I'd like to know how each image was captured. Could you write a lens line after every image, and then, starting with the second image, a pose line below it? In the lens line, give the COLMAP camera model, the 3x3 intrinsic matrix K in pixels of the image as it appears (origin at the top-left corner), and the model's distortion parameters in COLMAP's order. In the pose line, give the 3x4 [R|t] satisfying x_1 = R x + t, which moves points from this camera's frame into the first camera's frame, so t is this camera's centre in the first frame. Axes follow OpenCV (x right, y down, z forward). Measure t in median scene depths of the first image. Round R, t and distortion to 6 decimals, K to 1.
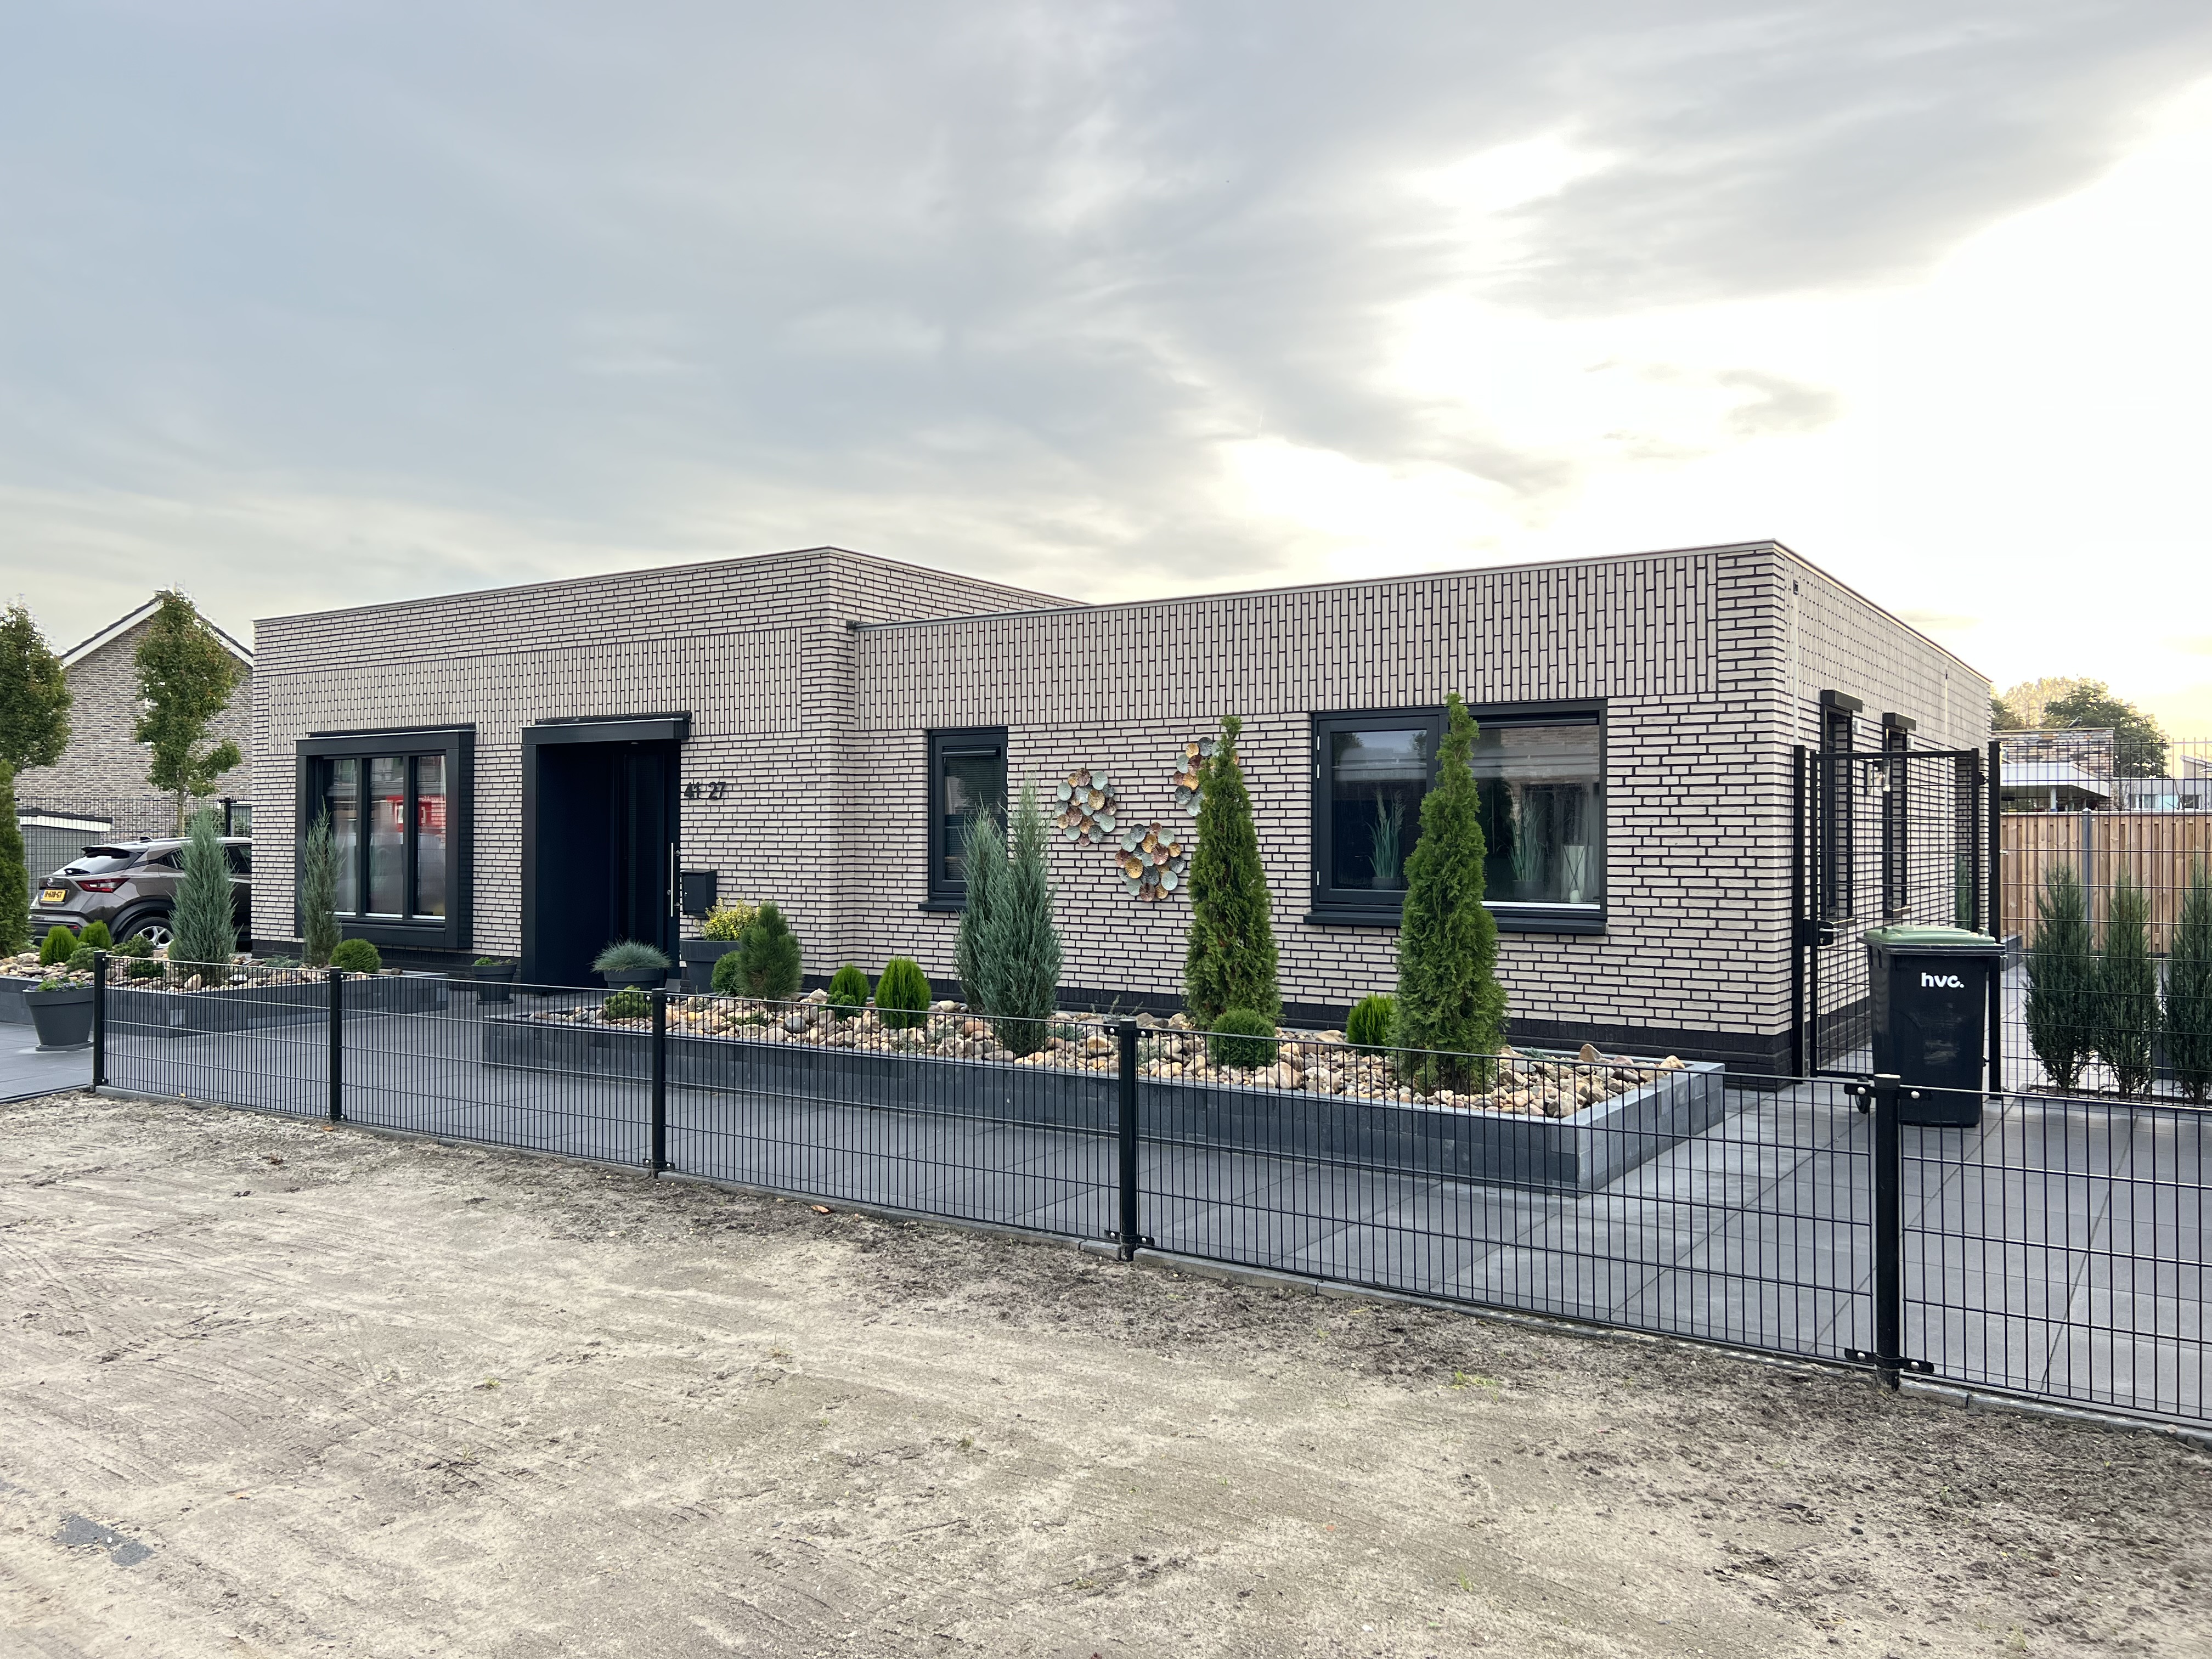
lens RADIAL K [[1650.8, 0, 1106.9], [0, 1650.8, 812.3], [0, 0, 1]] dist [0.027181, -0.026719]
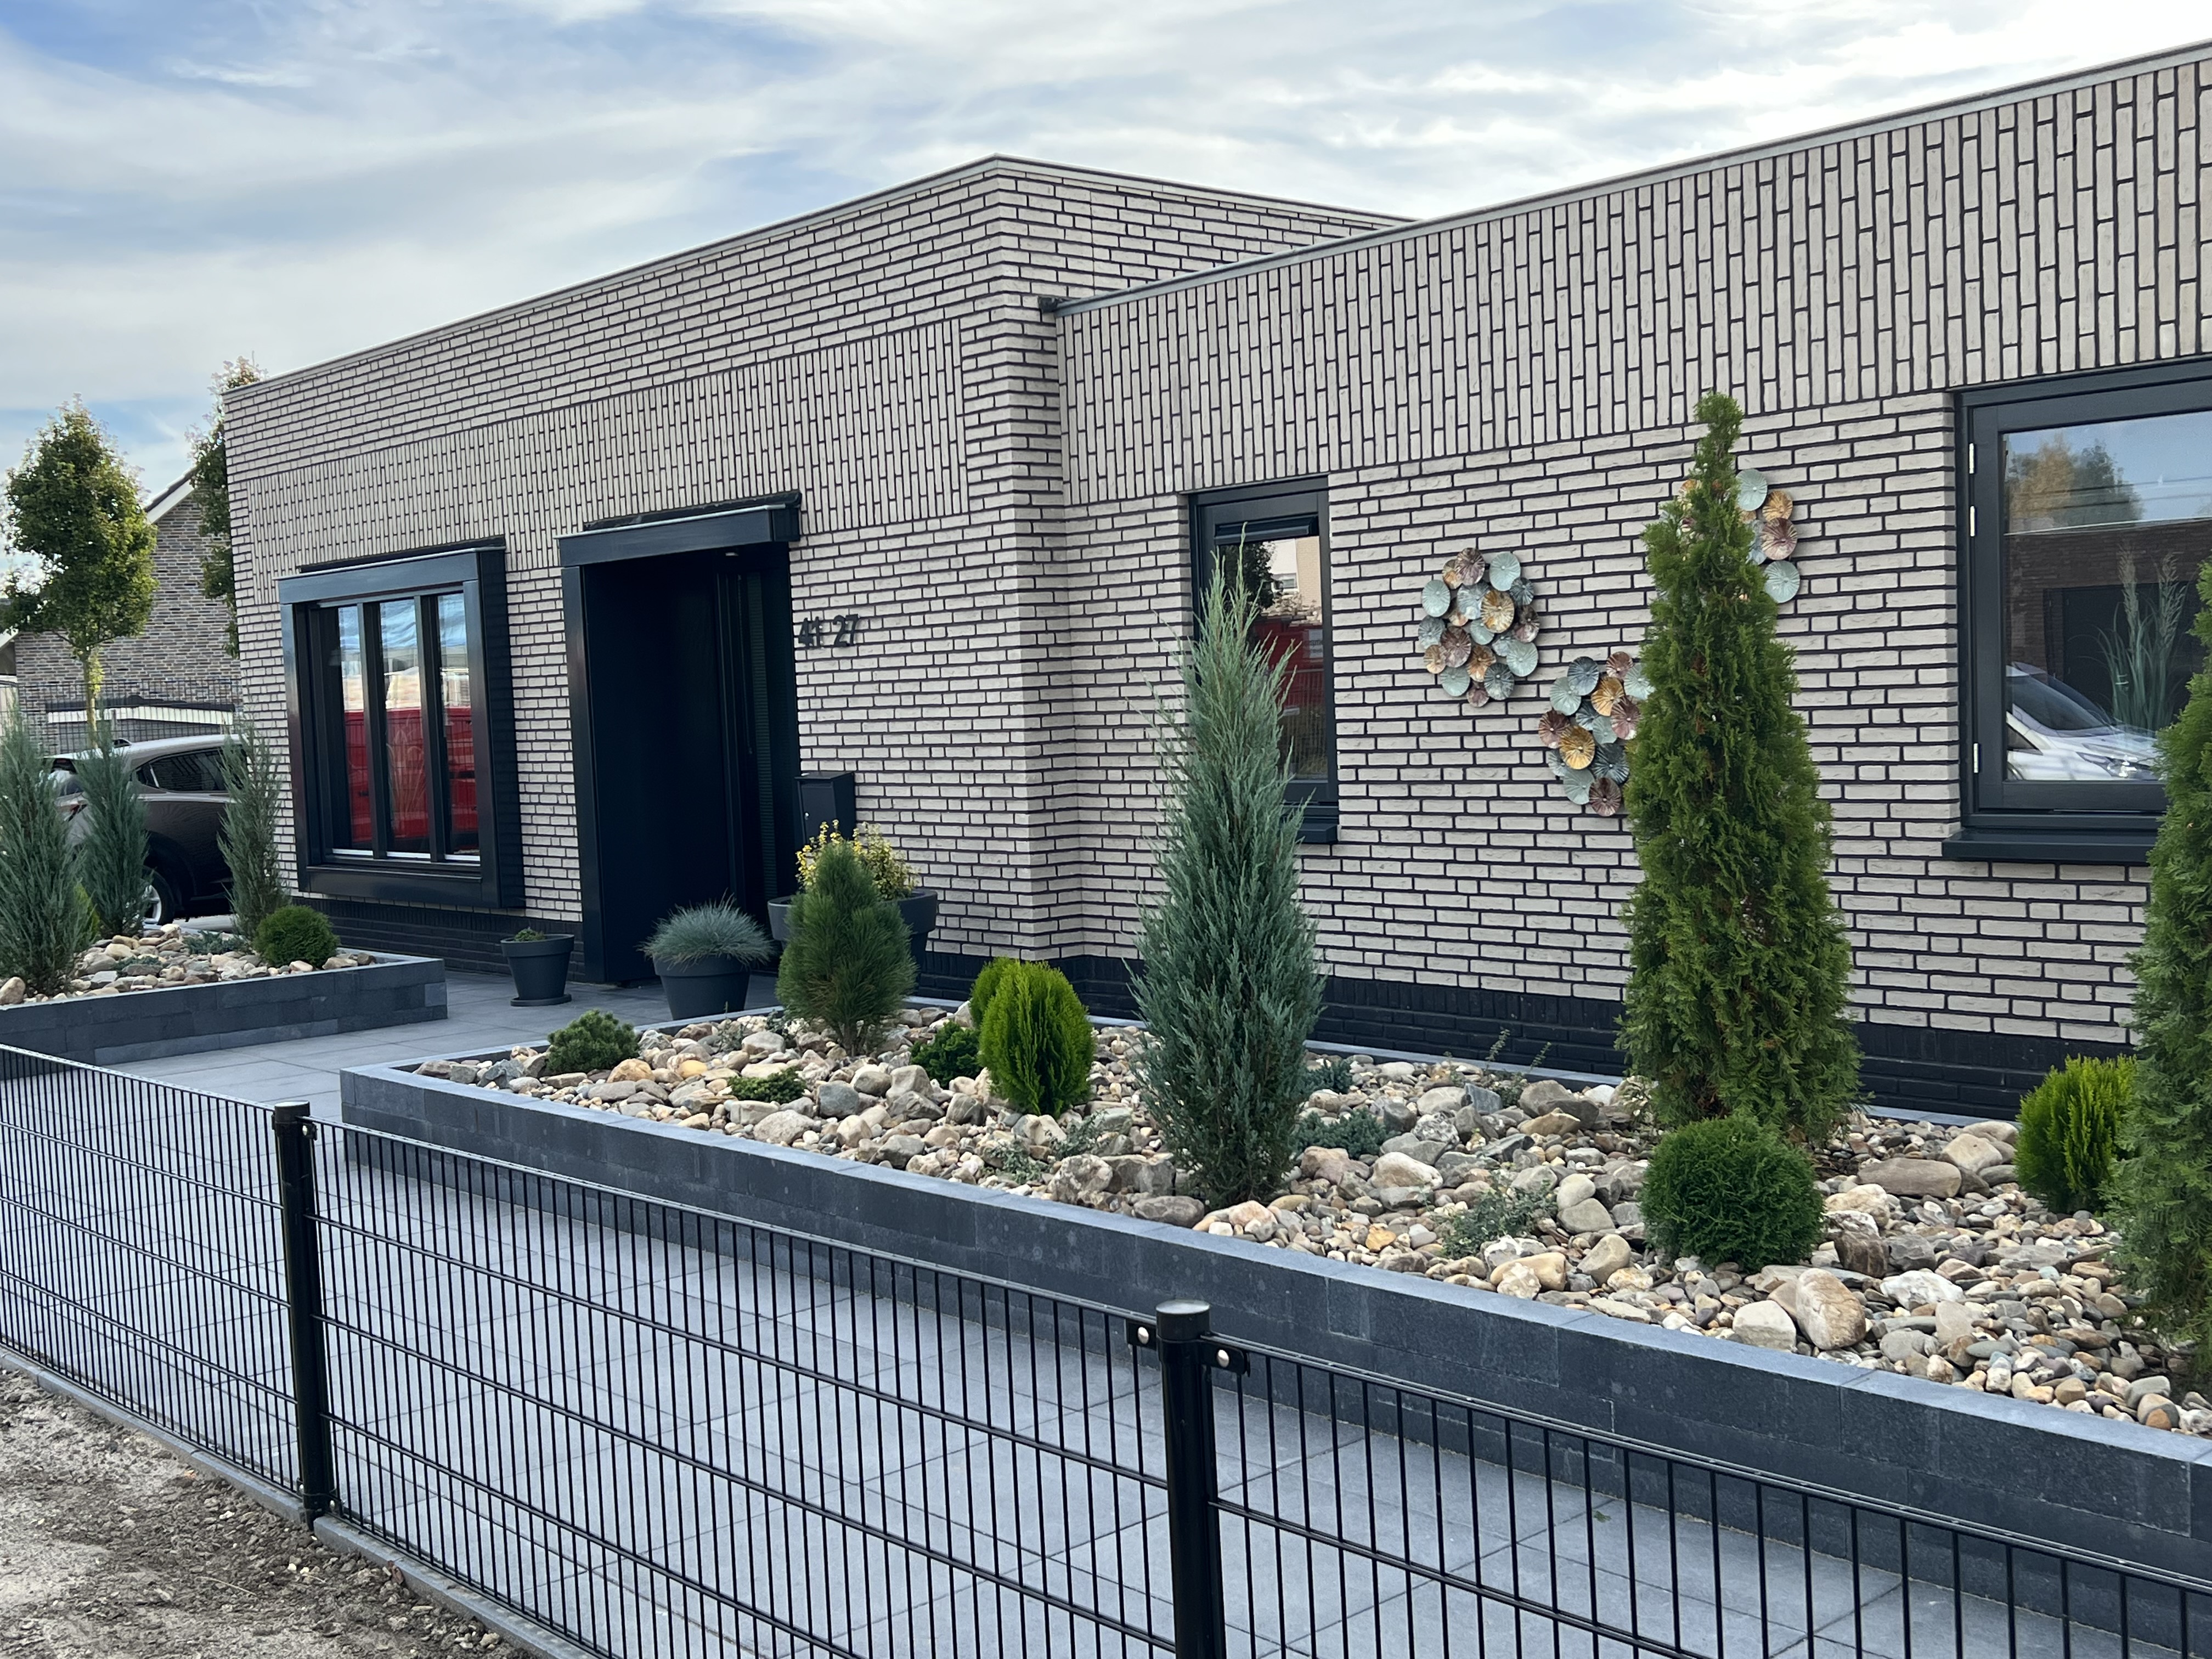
lens RADIAL K [[2329.9, 0, 1102.1], [0, 2329.9, 850.0], [0, 0, 1]] dist [0.023781, 0.000000]
pose [[0.963540, -0.026663, -0.266233, 0.063486], [0.050907, 0.995115, 0.084582, -0.001576], [0.262678, -0.095051, 0.960190, 0.299024]]
